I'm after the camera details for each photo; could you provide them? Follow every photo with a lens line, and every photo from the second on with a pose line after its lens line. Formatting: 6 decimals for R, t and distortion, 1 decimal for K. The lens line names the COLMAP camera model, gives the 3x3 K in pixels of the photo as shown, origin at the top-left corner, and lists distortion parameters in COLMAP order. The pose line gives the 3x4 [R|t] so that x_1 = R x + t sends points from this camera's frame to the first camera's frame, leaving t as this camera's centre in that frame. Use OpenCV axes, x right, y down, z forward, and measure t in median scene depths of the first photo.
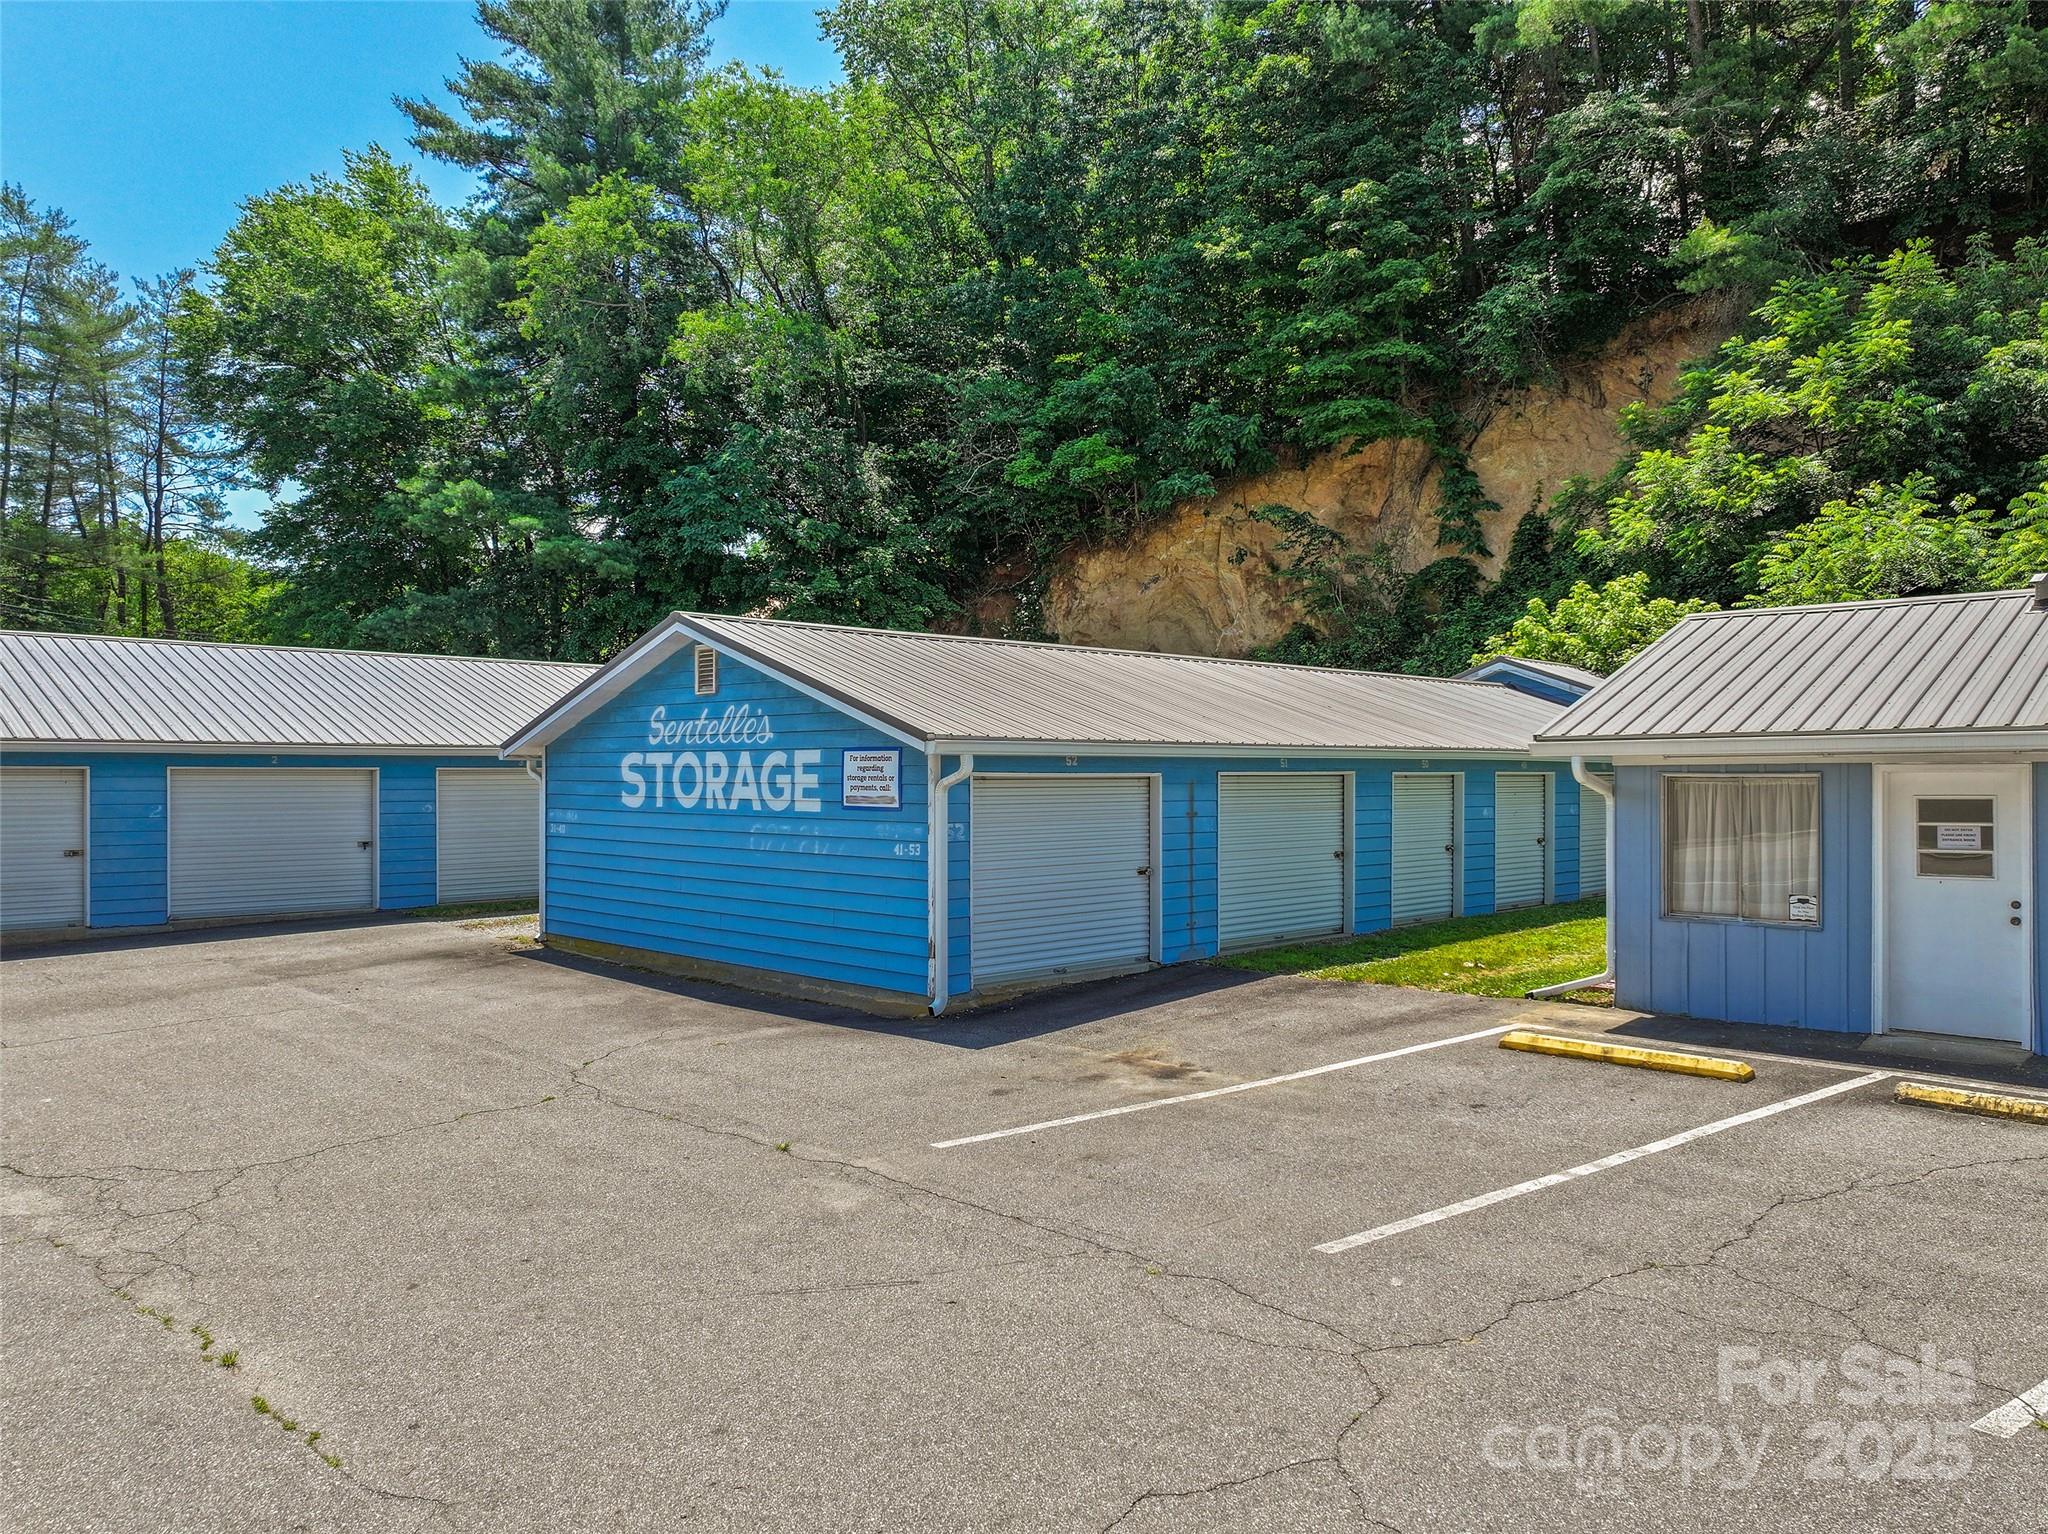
lens RADIAL K [[1441.0, 0, 1030.7], [0, 1441.0, 778.7], [0, 0, 1]] dist [0.007795, 0.007176]
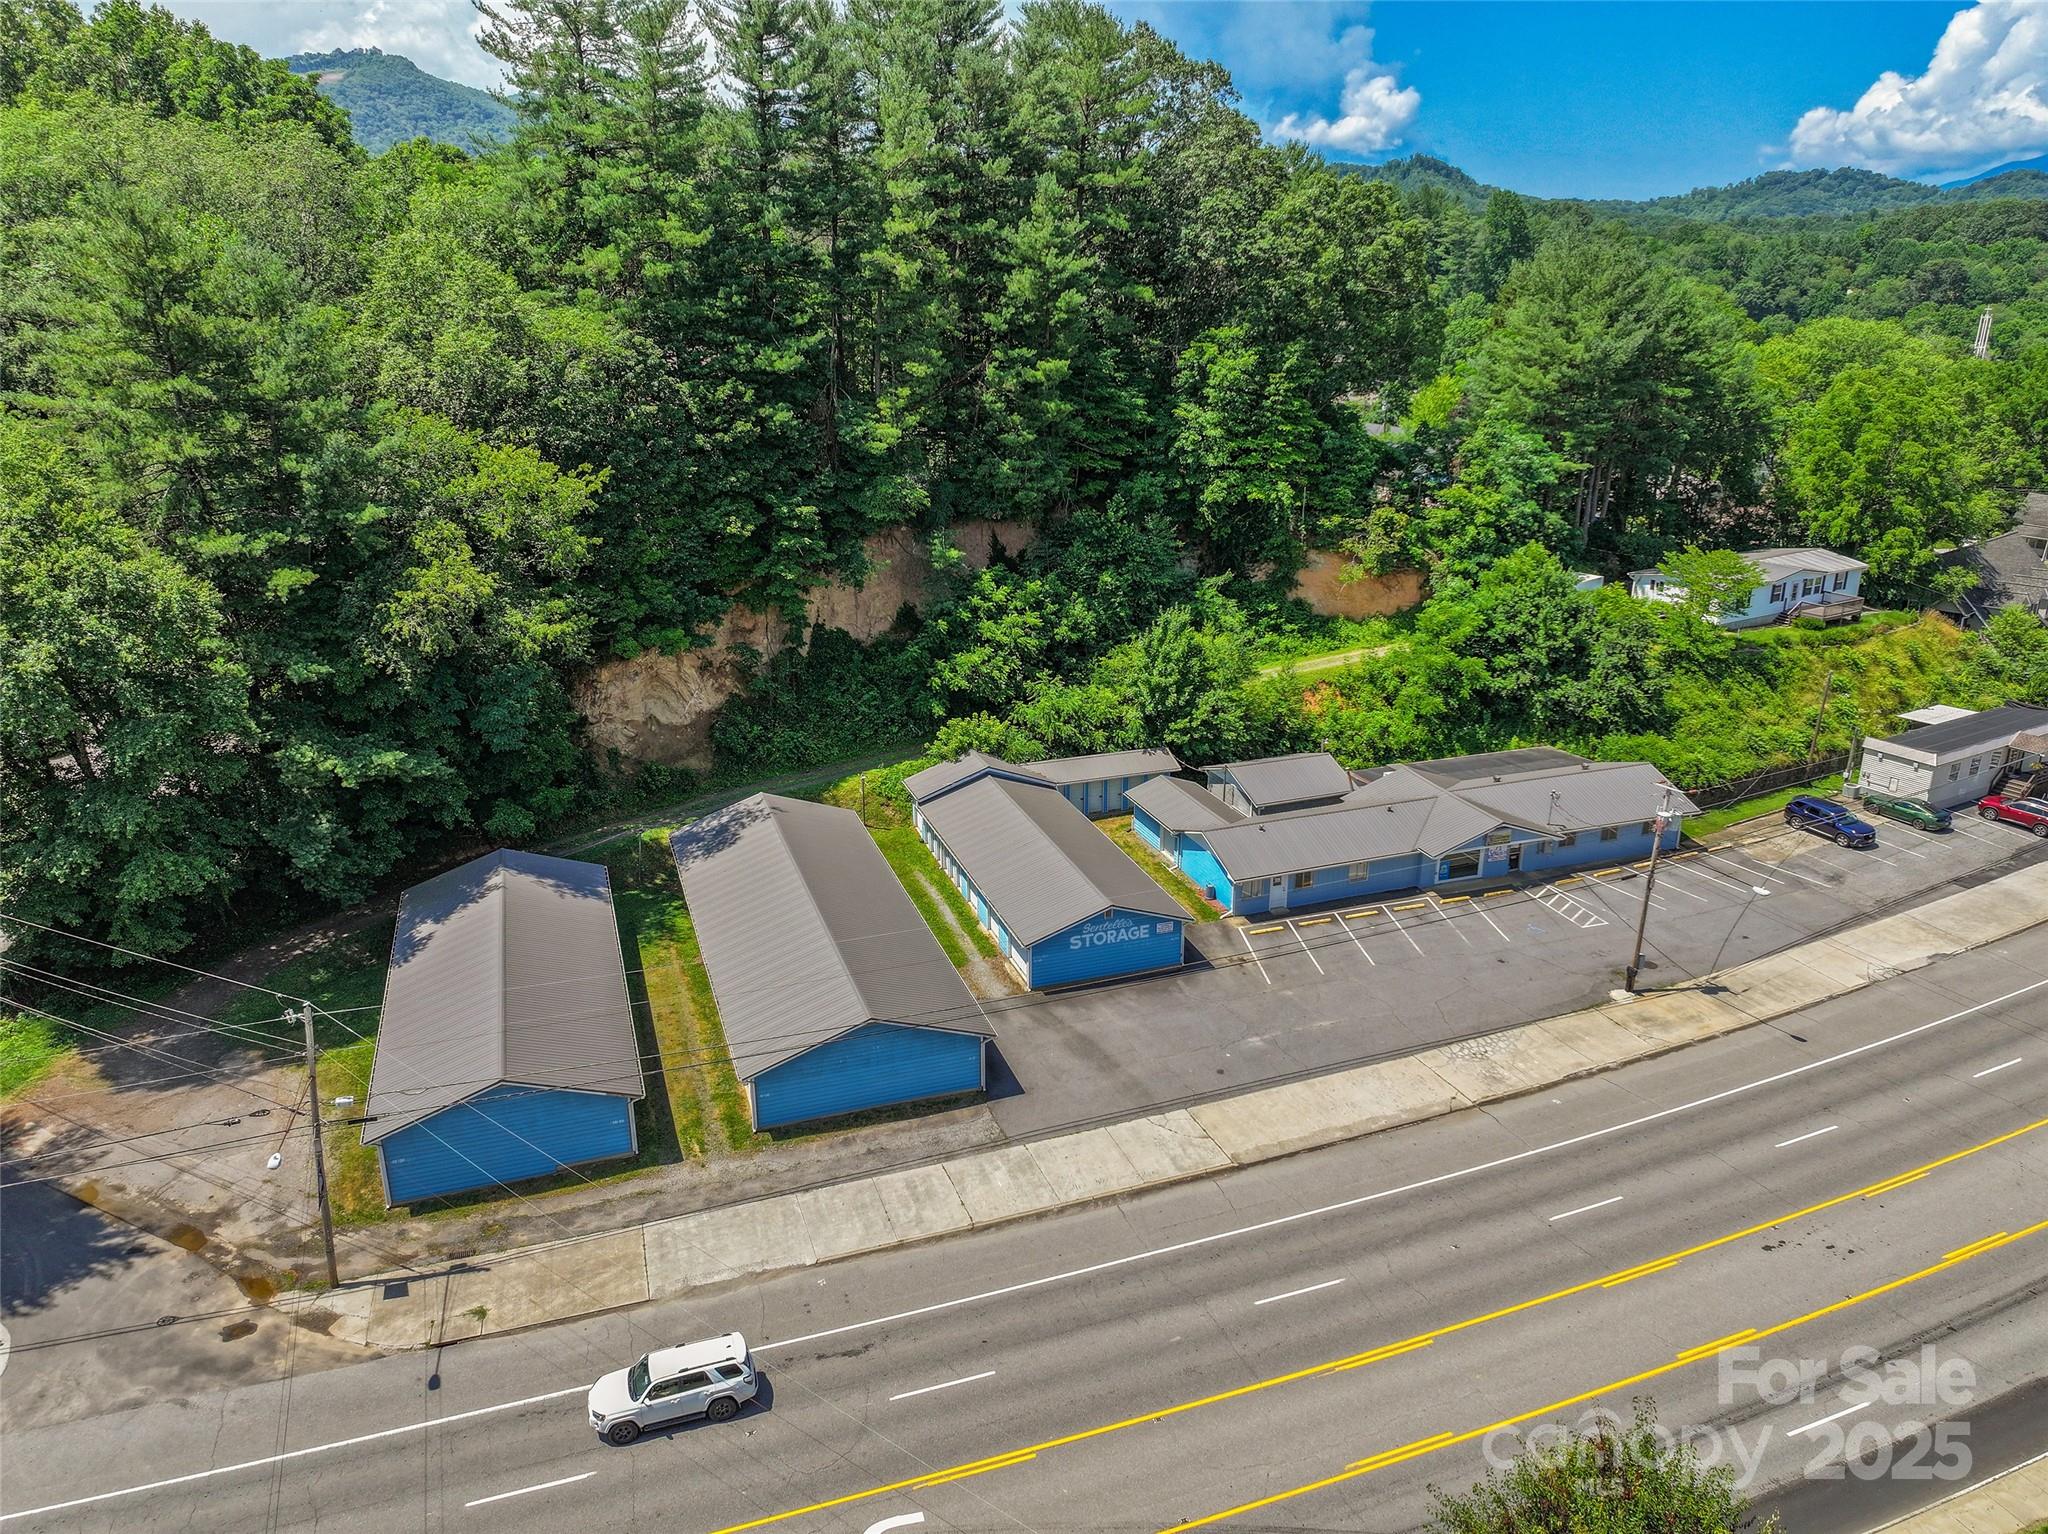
lens RADIAL K [[1443.1, 0, 1028.3], [0, 1443.1, 767.9], [0, 0, 1]] dist [-0.003252, 0.011682]
pose [[0.436801, -0.298494, 0.848591, -1.402388], [0.008856, 0.944723, 0.327750, -0.690782], [-0.899515, -0.135647, 0.415299, -0.175247]]
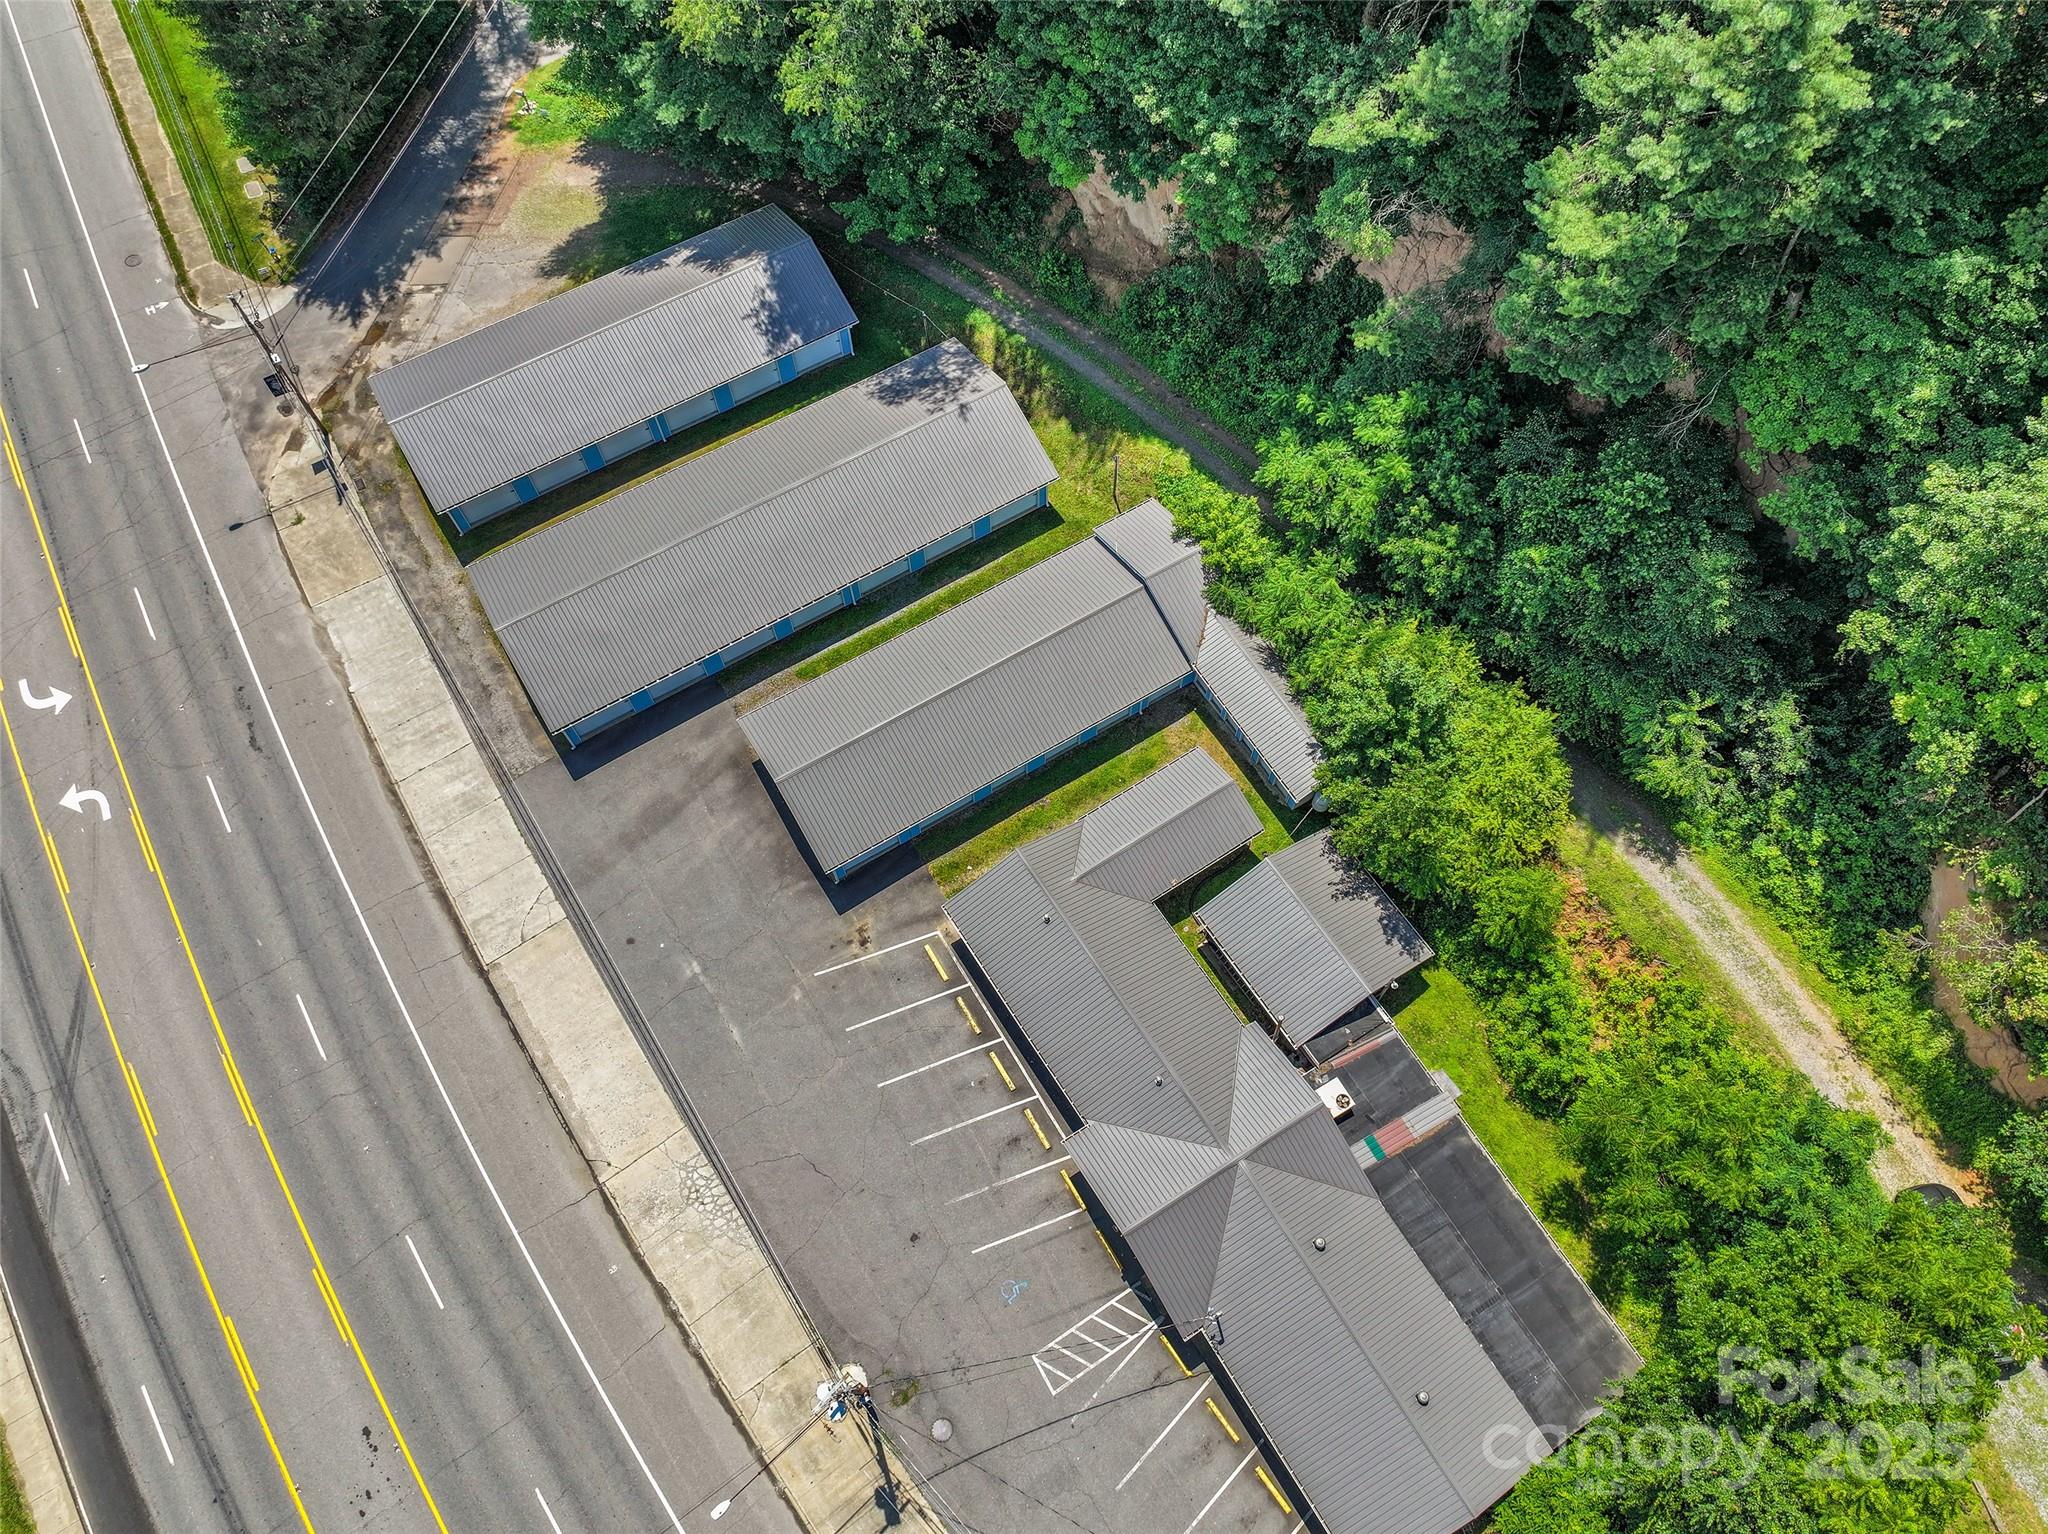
lens RADIAL K [[1419.1, 0, 1032.9], [0, 1419.1, 764.5], [0, 0, 1]] dist [0.002254, 0.001719]
pose [[0.971589, 0.210053, -0.109050, 0.310651], [0.008293, 0.430265, 0.902665, -1.325576], [0.236528, -0.877924, 0.416299, -0.145464]]
